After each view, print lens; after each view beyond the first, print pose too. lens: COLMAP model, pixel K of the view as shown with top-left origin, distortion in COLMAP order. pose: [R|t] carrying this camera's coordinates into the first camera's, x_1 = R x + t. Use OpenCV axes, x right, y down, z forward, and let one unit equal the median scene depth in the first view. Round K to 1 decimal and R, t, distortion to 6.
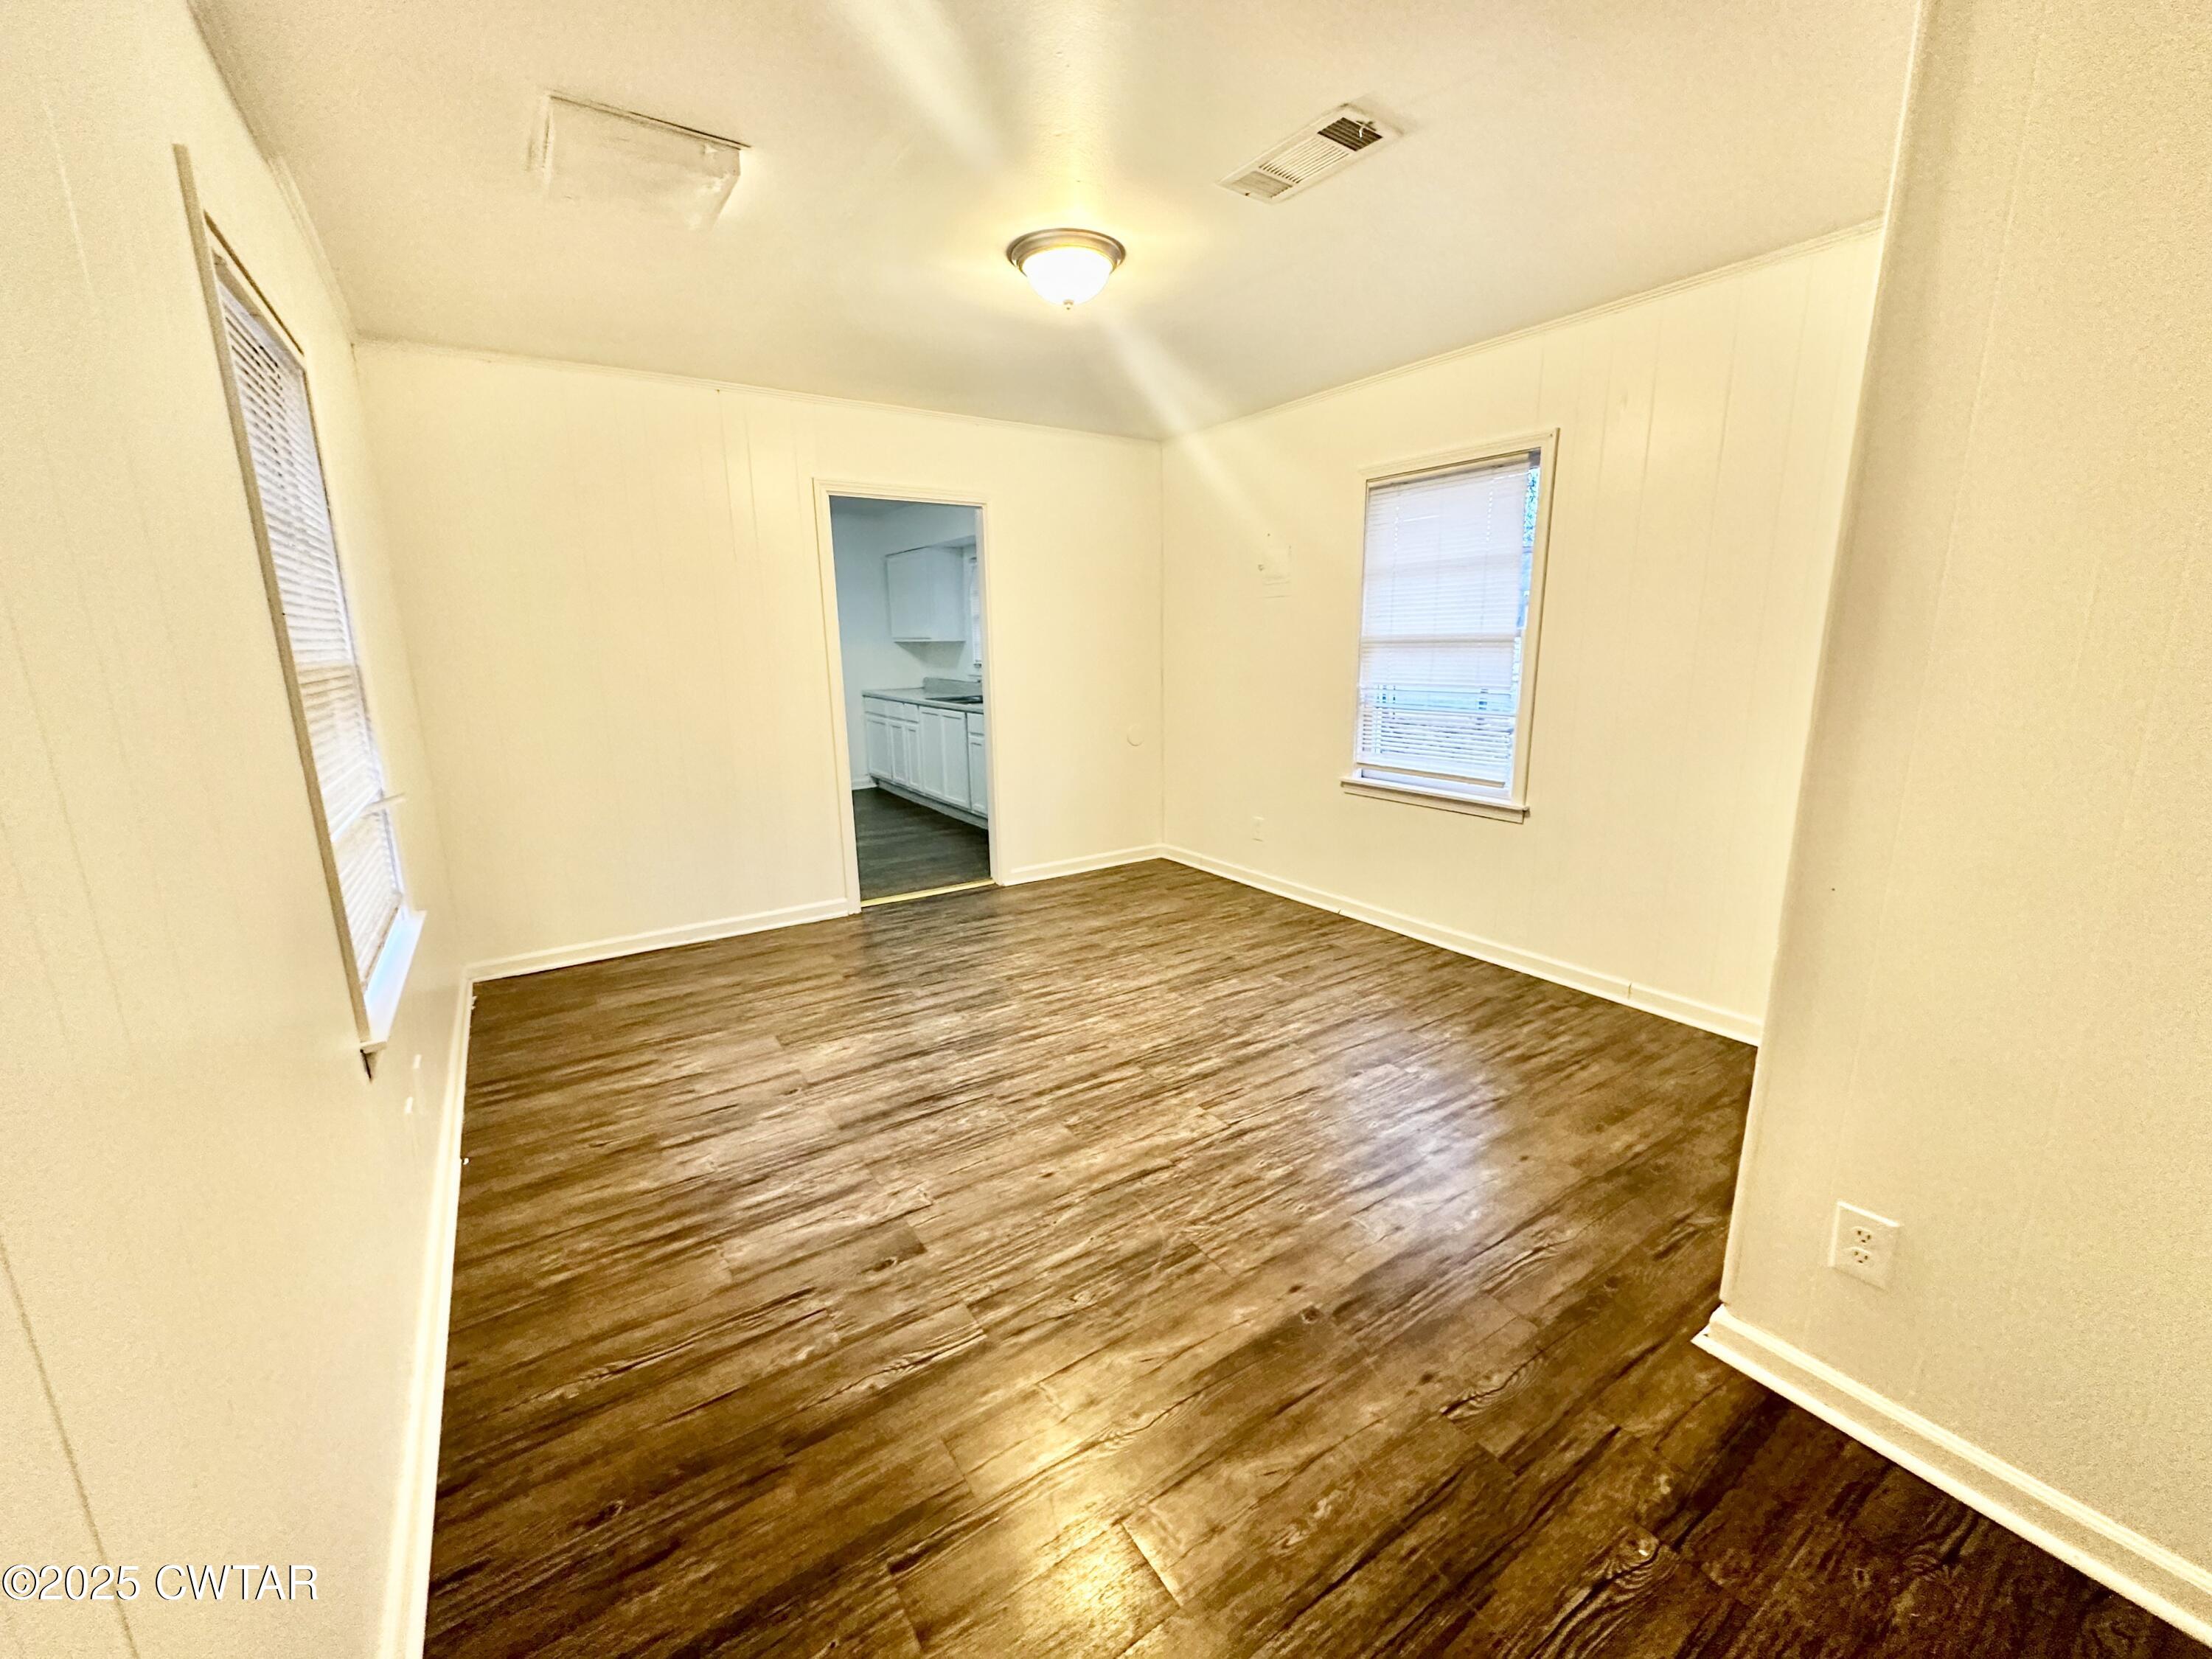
lens RADIAL K [[879.3, 0, 1099.7], [0, 879.3, 824.6], [0, 0, 1]] dist [-0.004069, 0.001079]
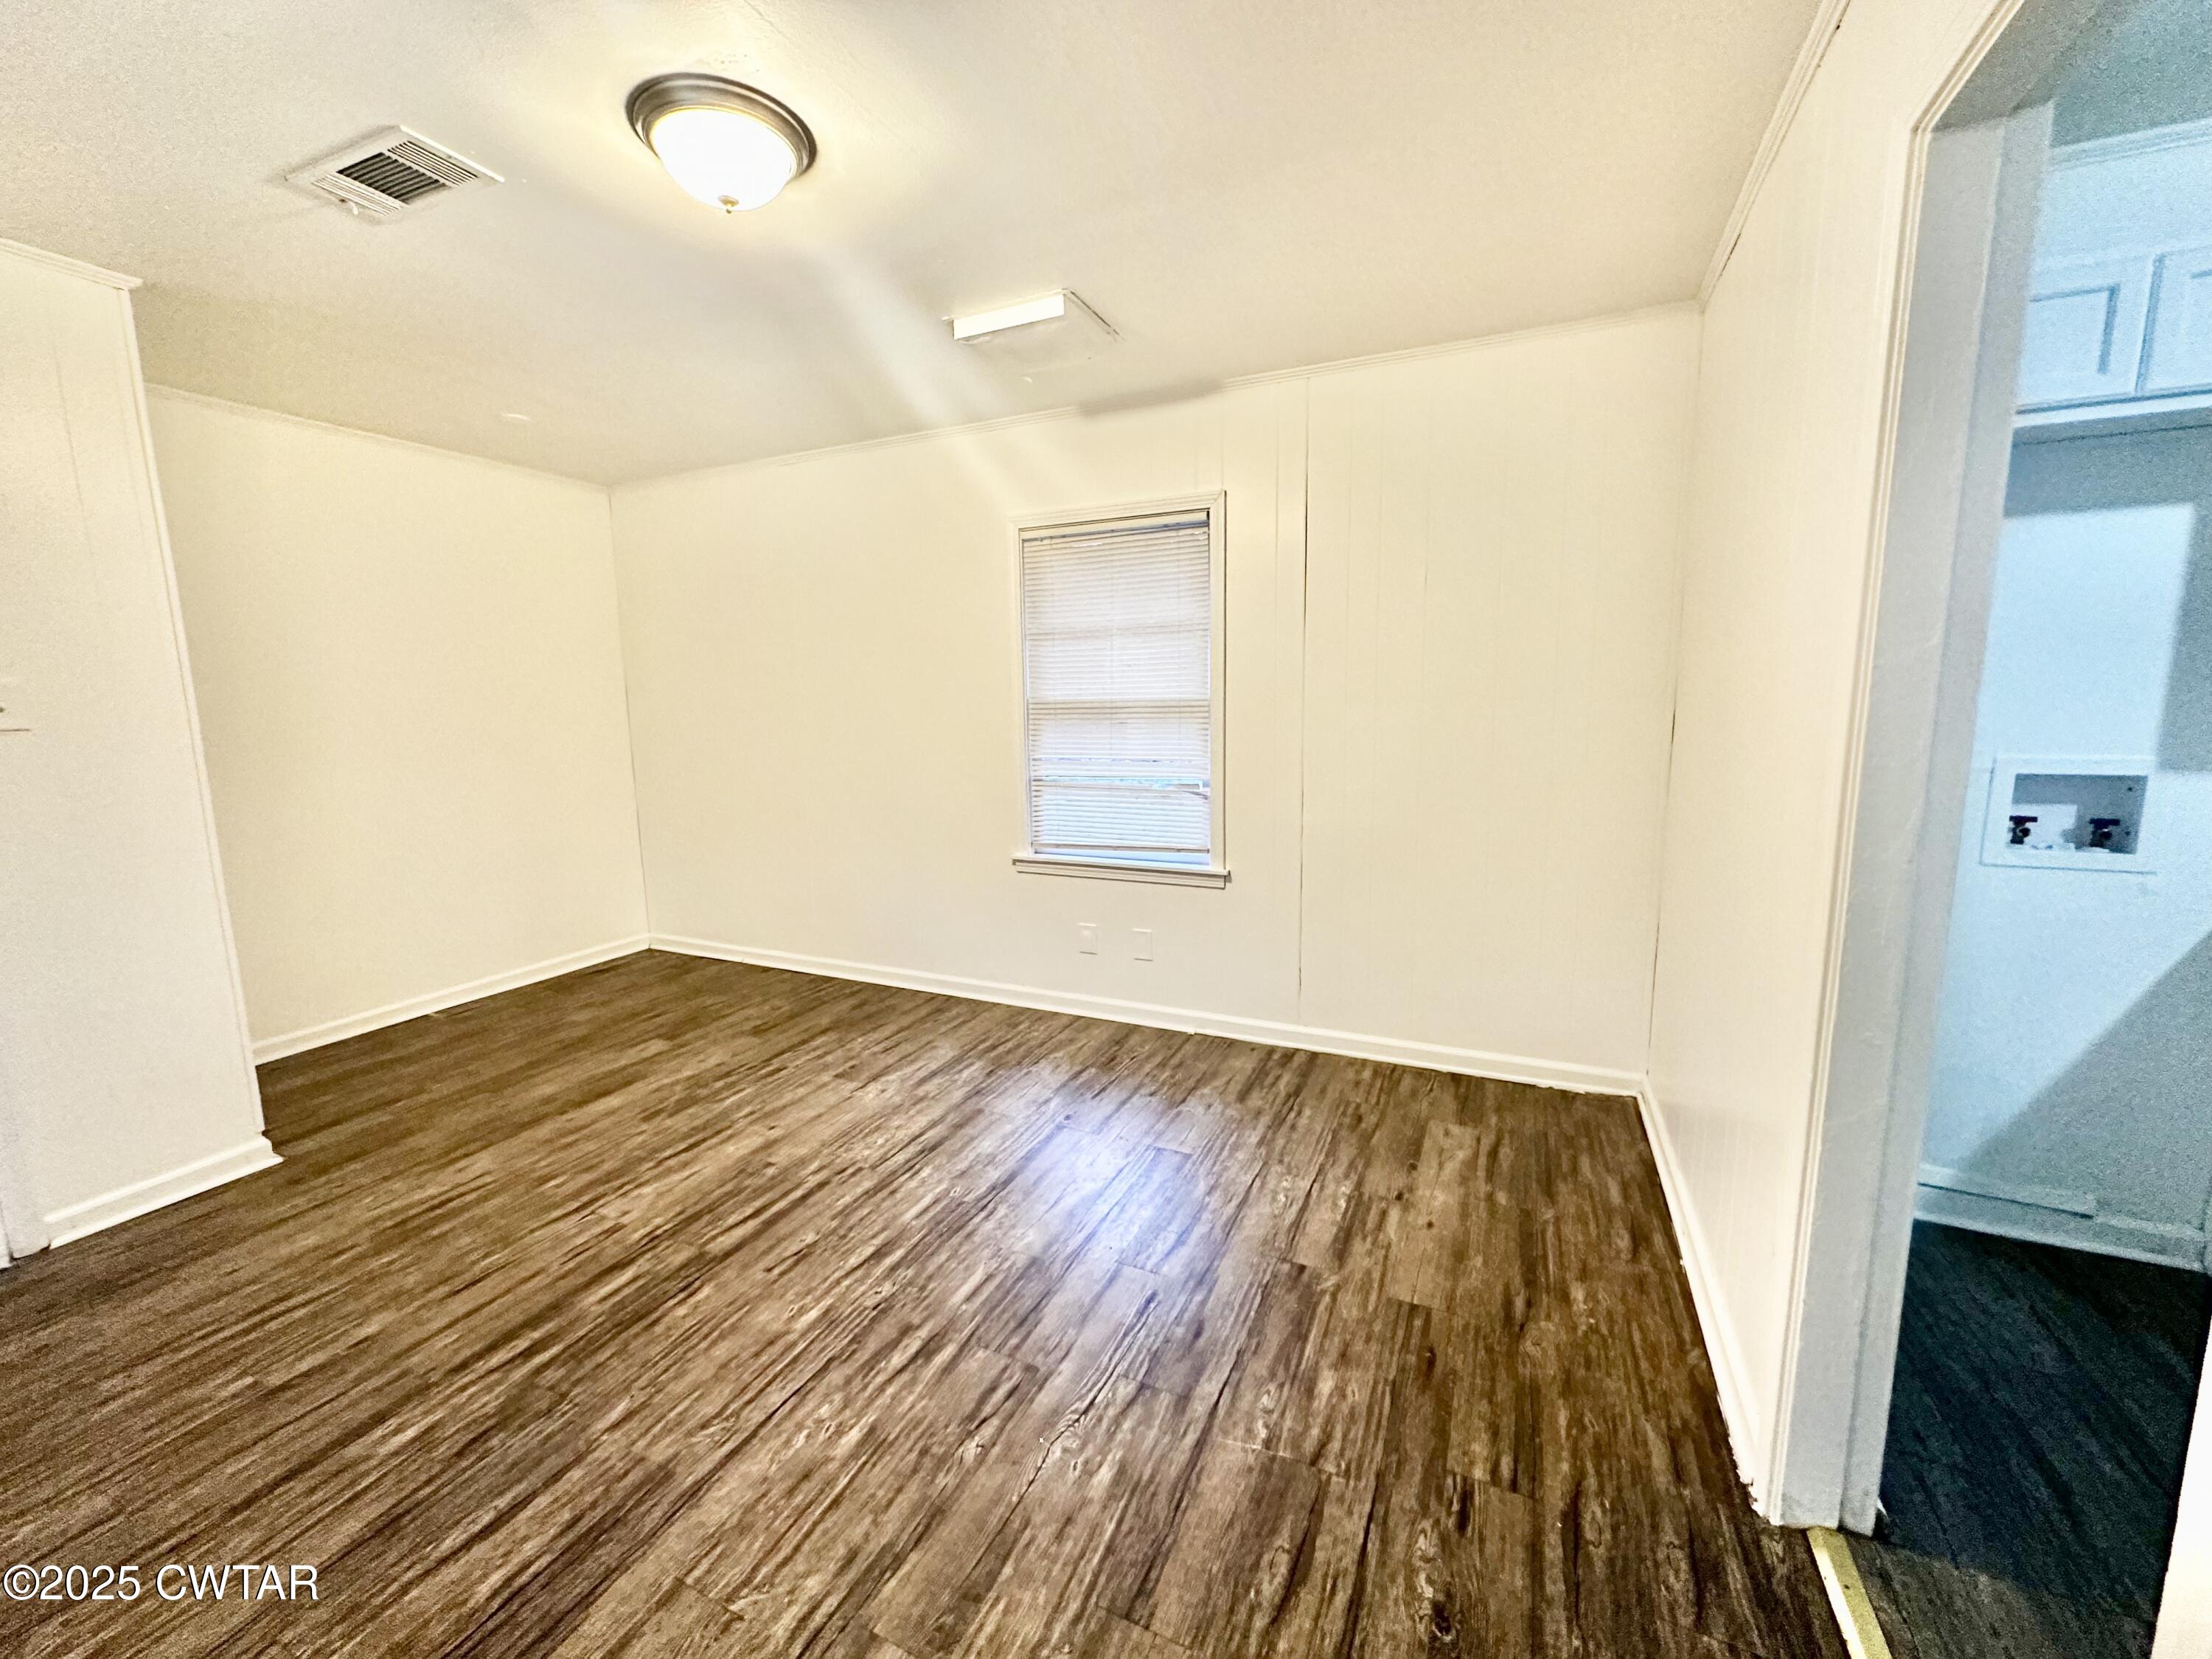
lens RADIAL K [[879.3, 0, 1104.9], [0, 879.3, 819.9], [0, 0, 1]] dist [-0.004069, 0.001079]
pose [[-0.852382, 0.099356, -0.513394, 0.105827], [-0.081263, 0.944688, 0.317742, -0.346315], [0.516567, 0.312558, -0.797161, 1.655846]]
